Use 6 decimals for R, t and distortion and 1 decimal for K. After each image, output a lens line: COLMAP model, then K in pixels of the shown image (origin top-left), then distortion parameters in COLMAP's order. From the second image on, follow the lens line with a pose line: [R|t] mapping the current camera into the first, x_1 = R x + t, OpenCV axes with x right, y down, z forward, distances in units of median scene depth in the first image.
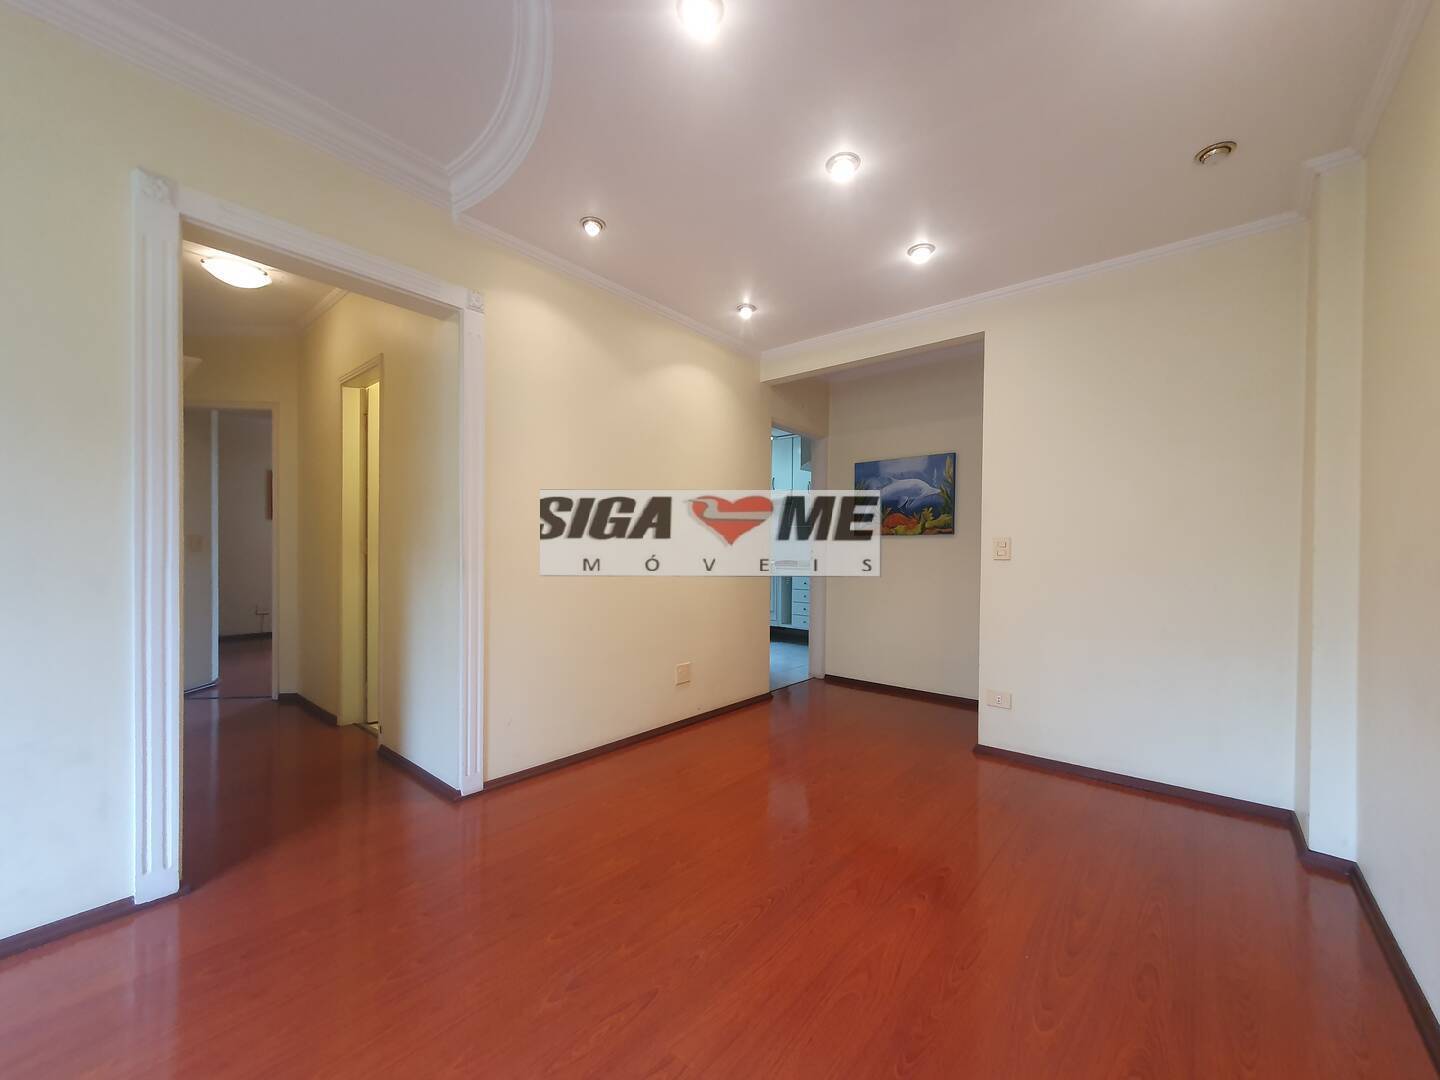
lens RADIAL K [[565.6, 0, 714.4], [0, 565.6, 556.5], [0, 0, 1]] dist [-0.000894, -0.000043]
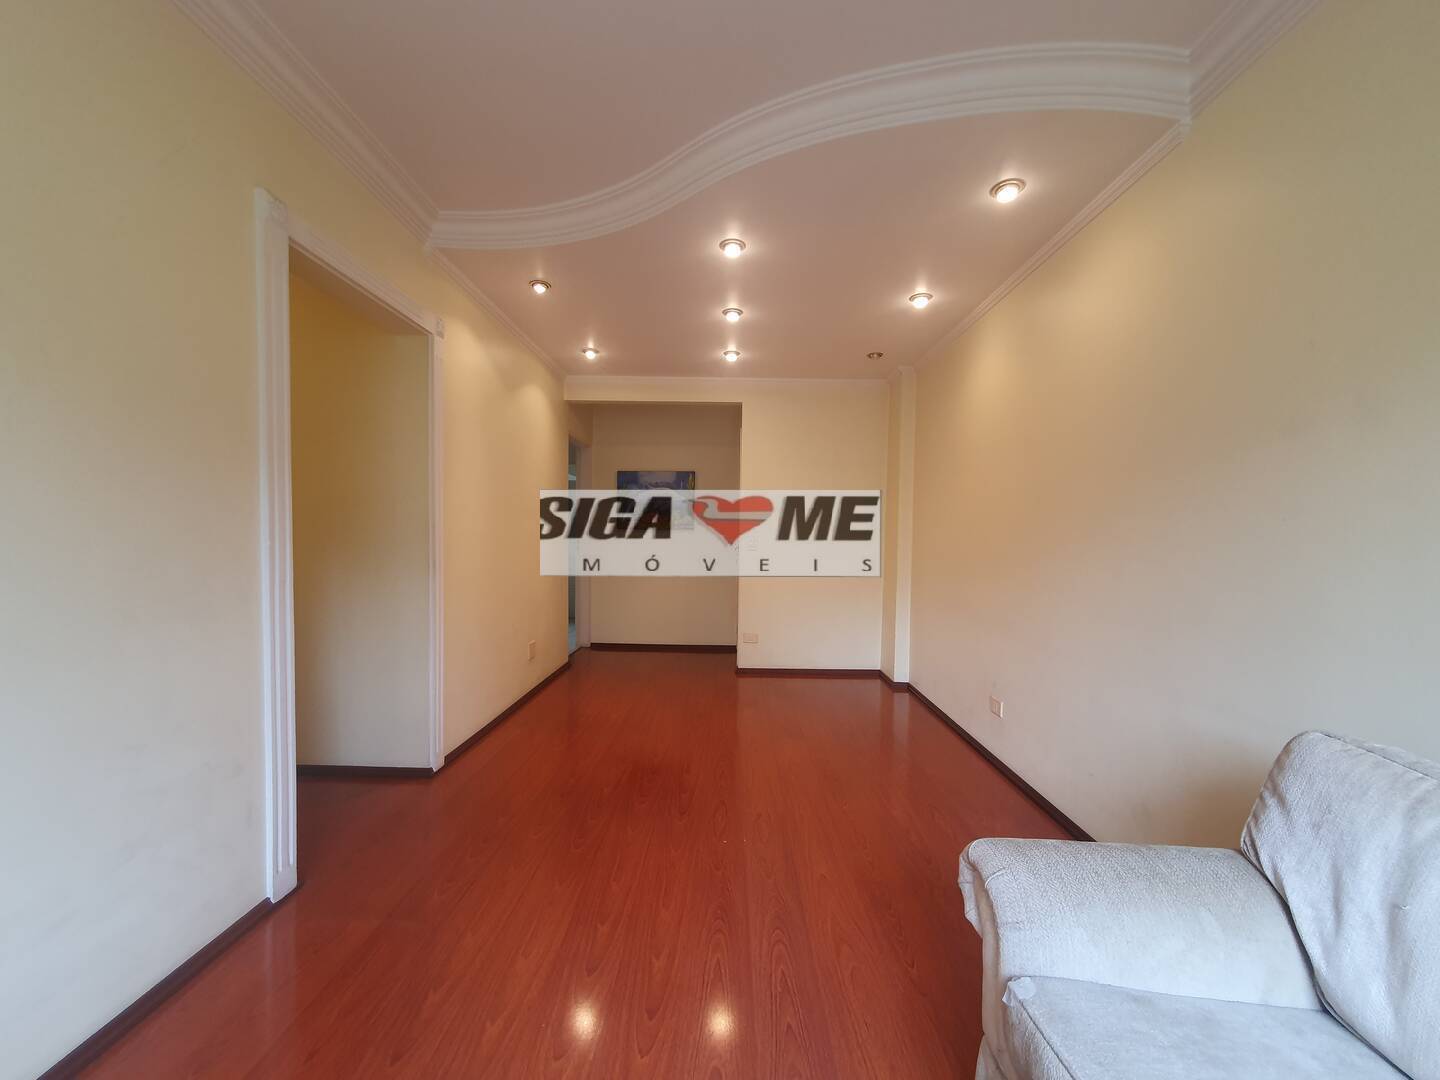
lens RADIAL K [[568.2, 0, 713.3], [0, 568.2, 553.8], [0, 0, 1]] dist [0.002801, 0.000254]
pose [[0.779938, -0.021734, 0.625479, -0.667335], [0.001705, 0.999467, 0.032604, -0.041182], [-0.625854, -0.024363, 0.779560, -0.202962]]
